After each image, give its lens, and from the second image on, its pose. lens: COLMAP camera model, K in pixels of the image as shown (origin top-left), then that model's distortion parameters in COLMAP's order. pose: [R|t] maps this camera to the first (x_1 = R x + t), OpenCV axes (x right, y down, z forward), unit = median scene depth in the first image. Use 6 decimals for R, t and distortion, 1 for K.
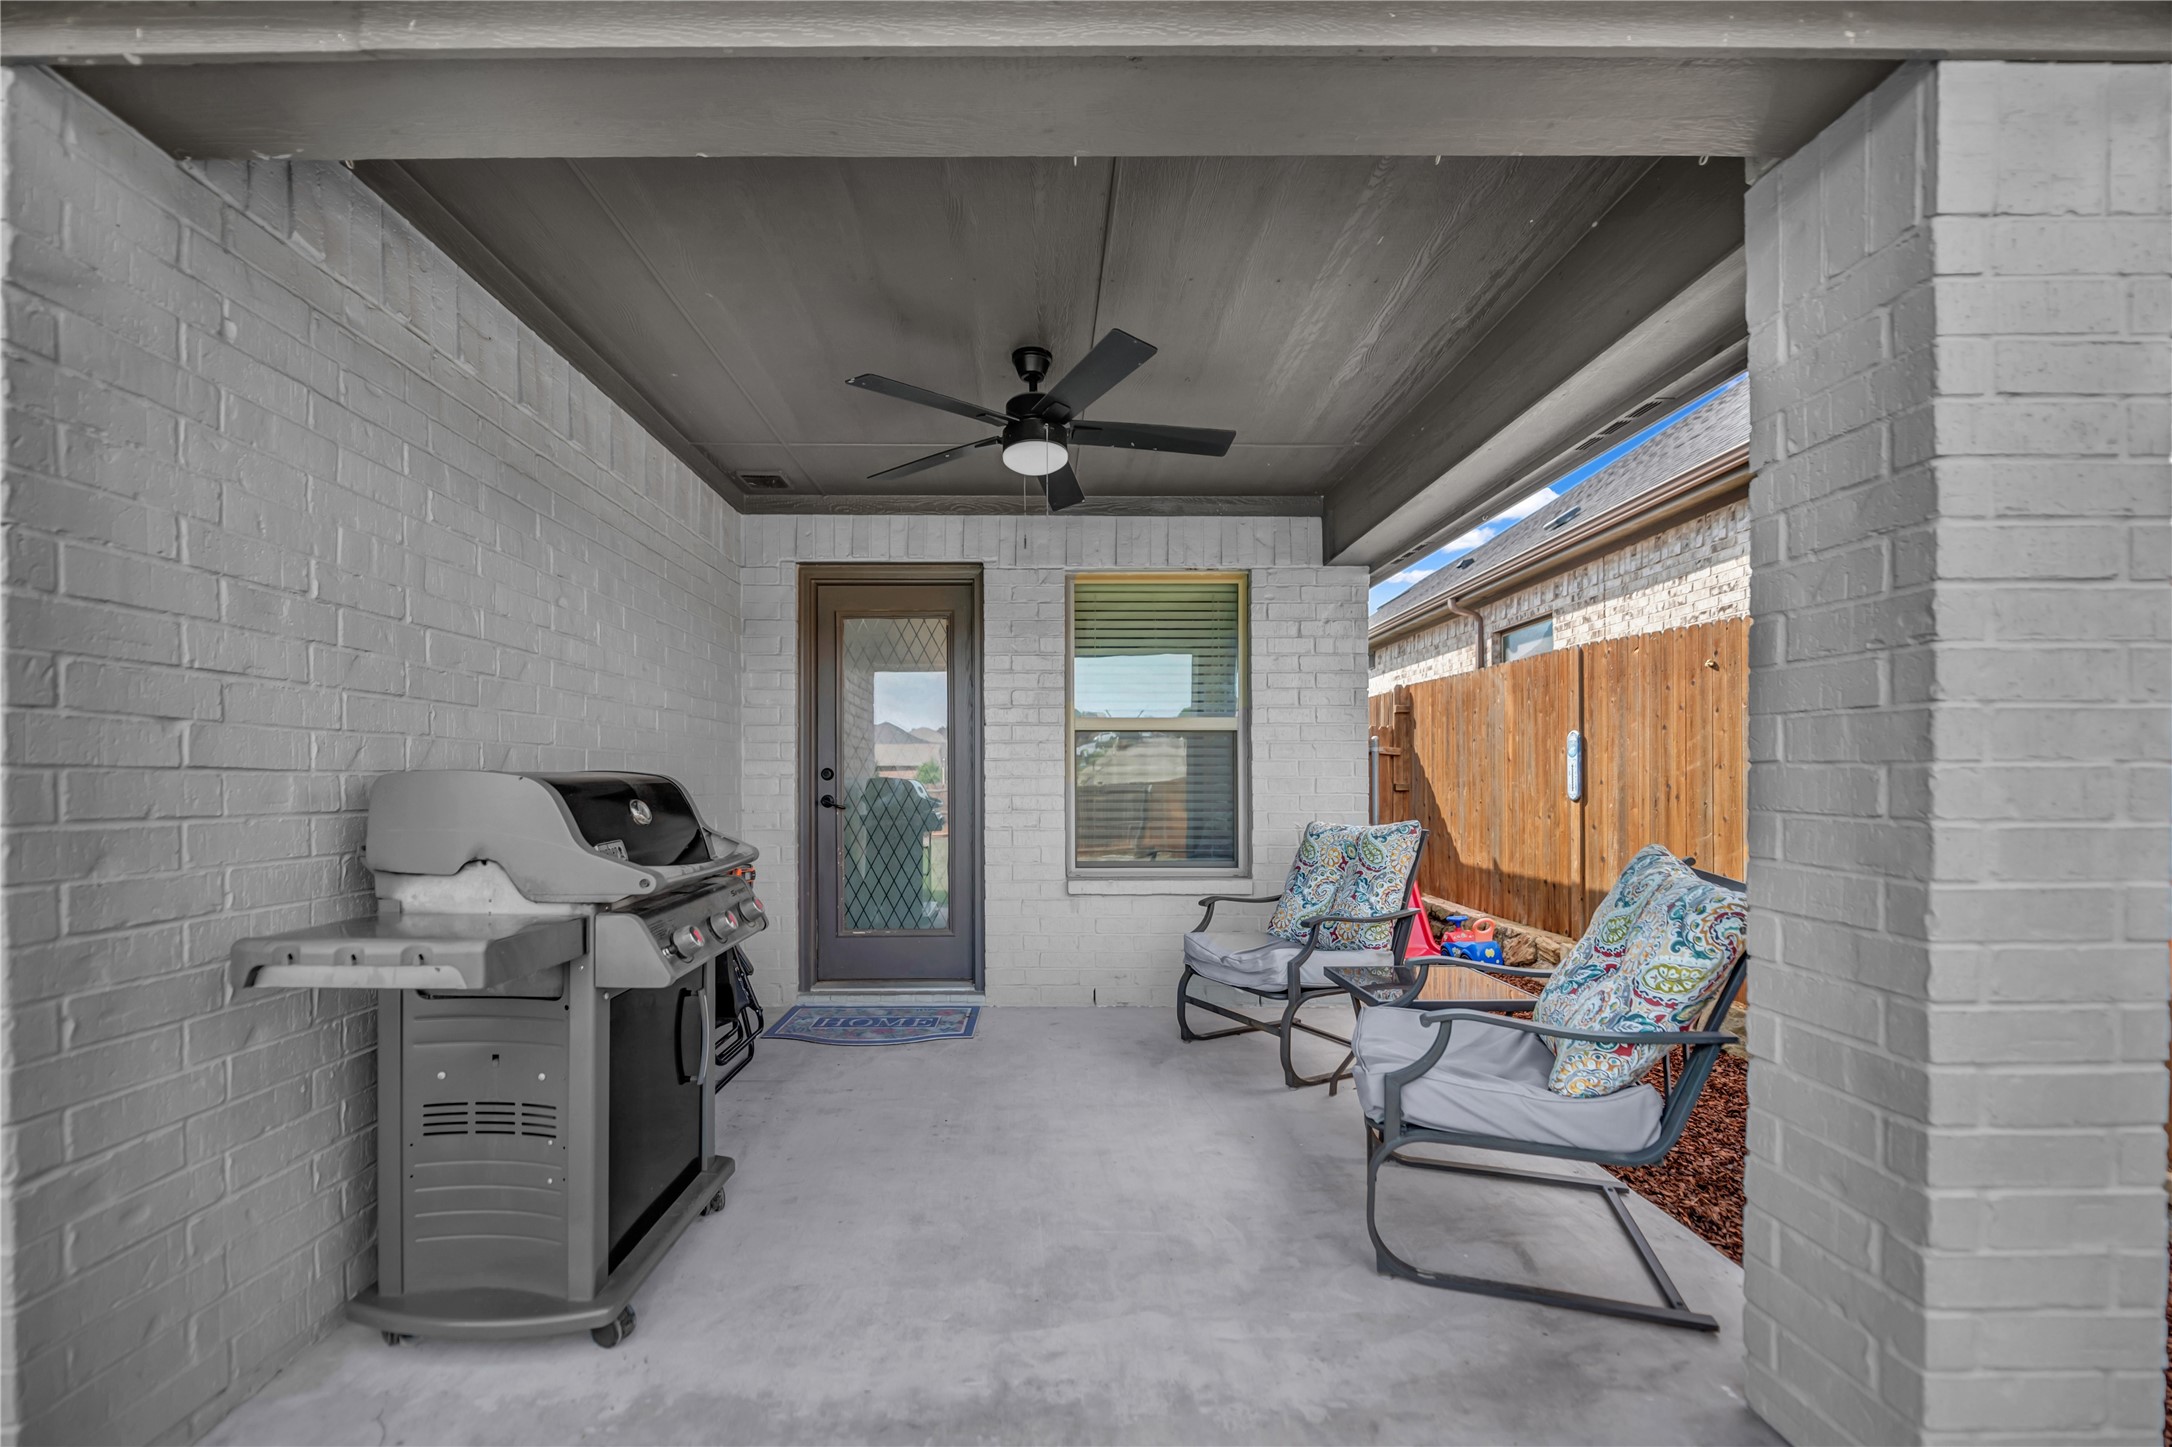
lens RADIAL K [[899.8, 0, 1037.9], [0, 899.8, 793.8], [0, 0, 1]] dist [-0.011862, -0.002960]
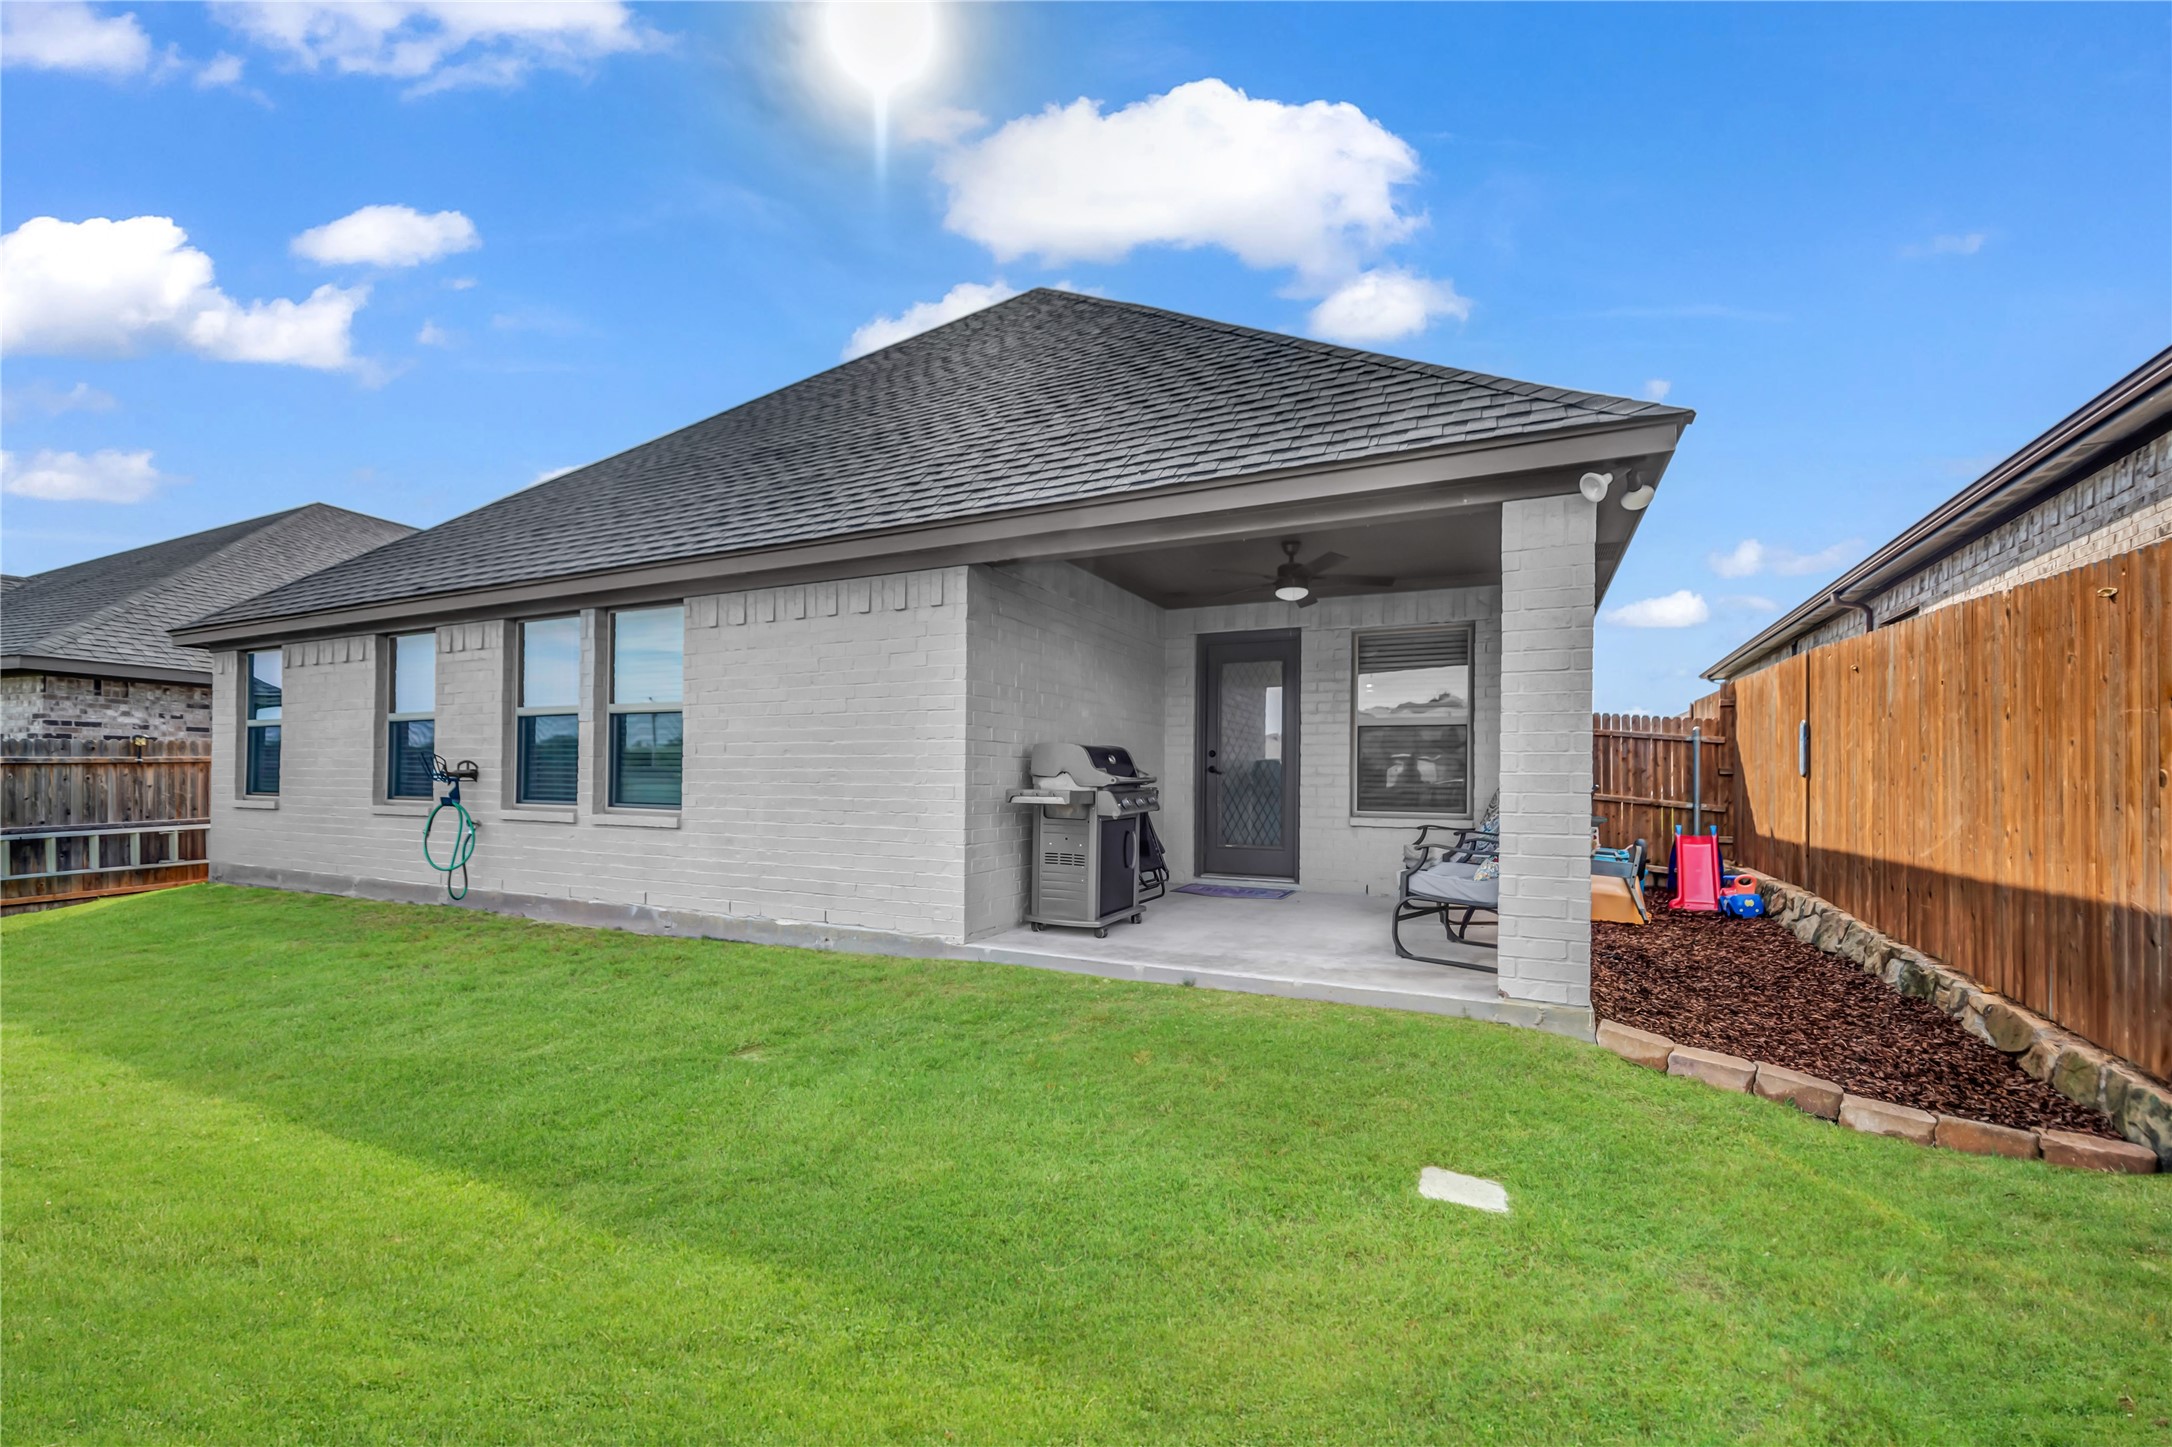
lens RADIAL K [[899.8, 0, 1087.2], [0, 899.8, 722.0], [0, 0, 1]] dist [-0.011862, -0.002960]
pose [[0.902019, -0.017160, -0.431354, 0.306646], [-0.016816, 0.997055, -0.074829, 0.052735], [0.431368, 0.074751, 0.899074, -0.686484]]
